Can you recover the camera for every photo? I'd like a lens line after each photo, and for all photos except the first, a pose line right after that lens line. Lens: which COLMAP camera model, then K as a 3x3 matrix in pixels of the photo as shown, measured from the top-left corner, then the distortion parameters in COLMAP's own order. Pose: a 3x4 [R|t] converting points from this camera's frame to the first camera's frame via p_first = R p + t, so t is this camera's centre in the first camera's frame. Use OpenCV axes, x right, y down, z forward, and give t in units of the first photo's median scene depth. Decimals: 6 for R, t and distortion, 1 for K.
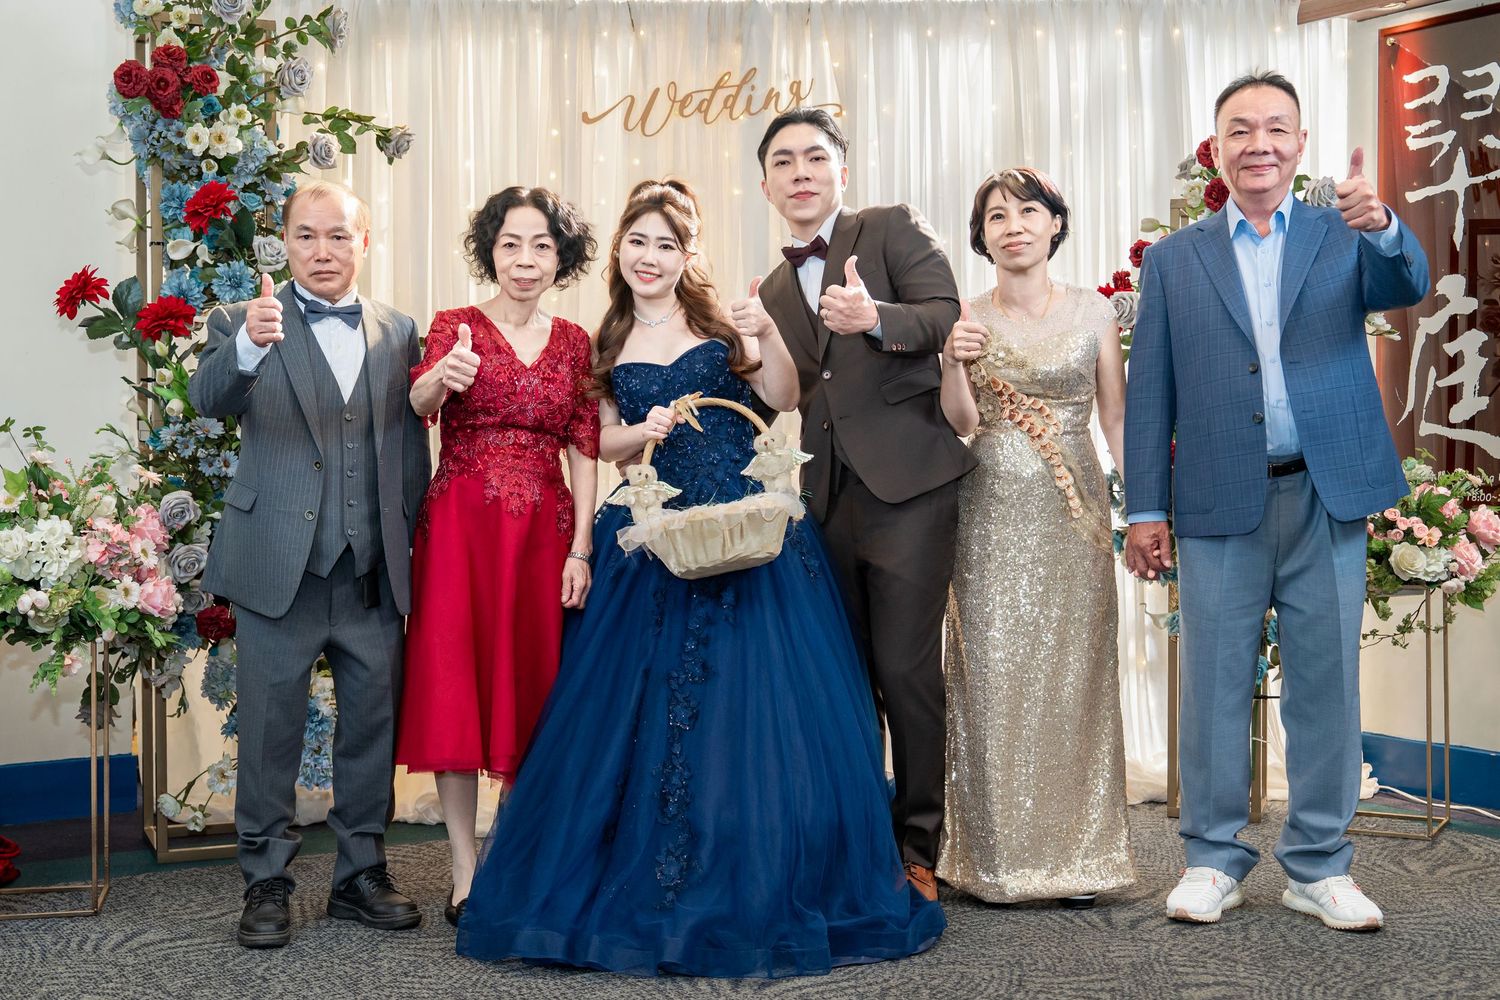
lens RADIAL K [[1919.2, 0, 674.1], [0, 1919.2, 486.0], [0, 0, 1]] dist [0.003741, 0.055161]
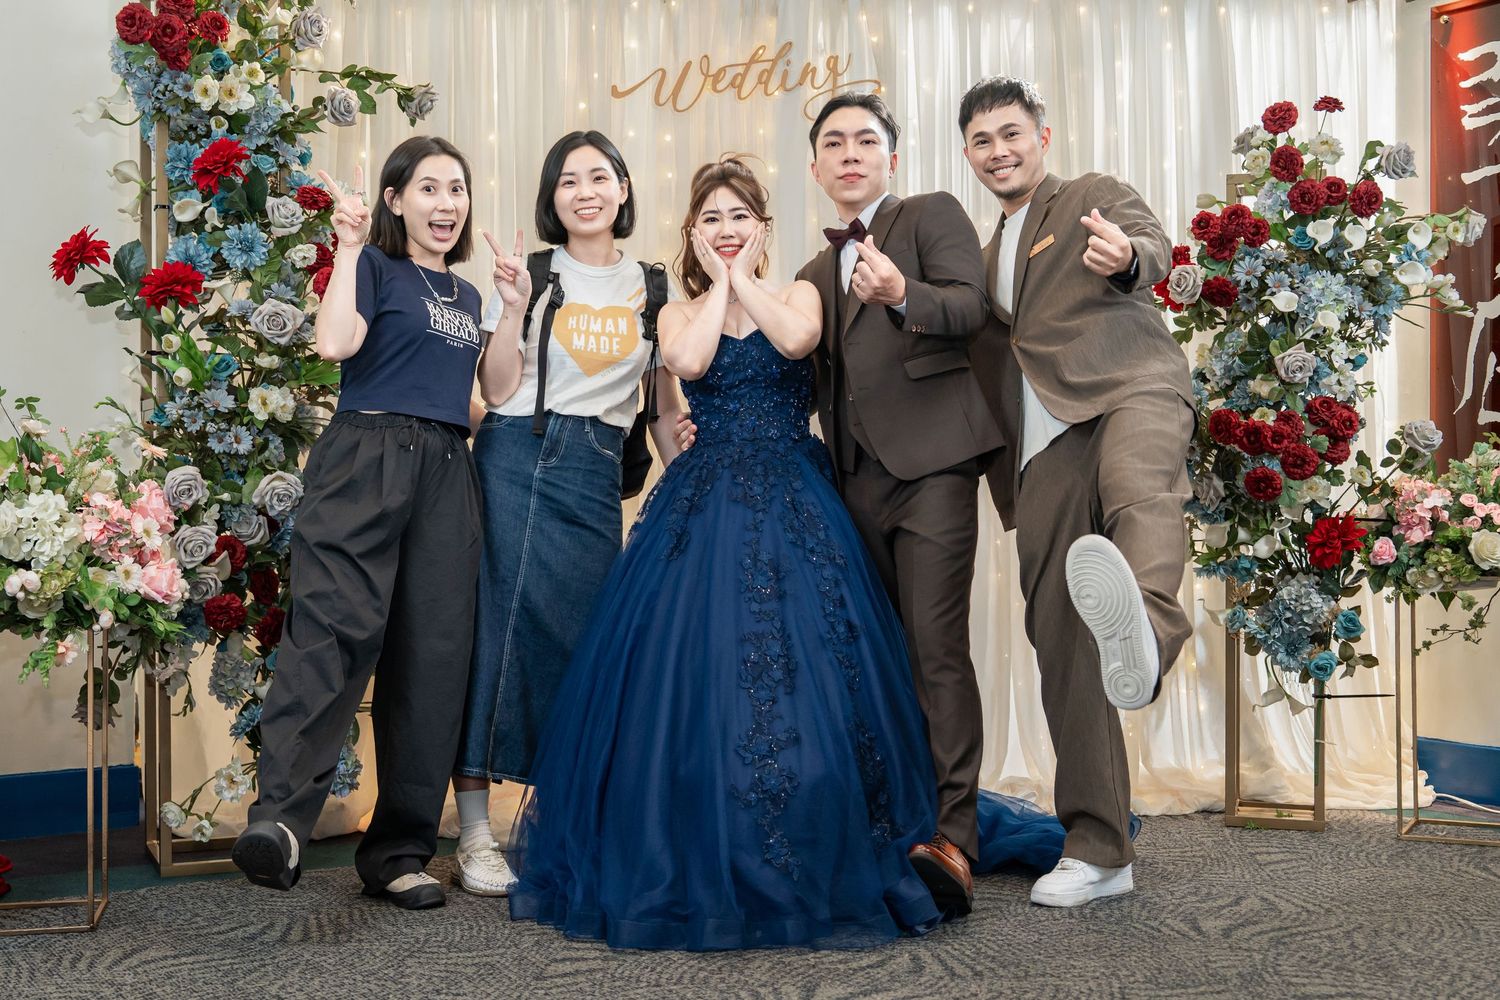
lens RADIAL K [[1794.6, 0, 700.7], [0, 1794.6, 512.8], [0, 0, 1]] dist [0.020768, -0.019362]
pose [[0.999625, -0.000130, 0.027391, -0.031771], [0.000477, 0.999920, -0.012651, 0.033759], [-0.027388, 0.012659, 0.999545, 0.121694]]
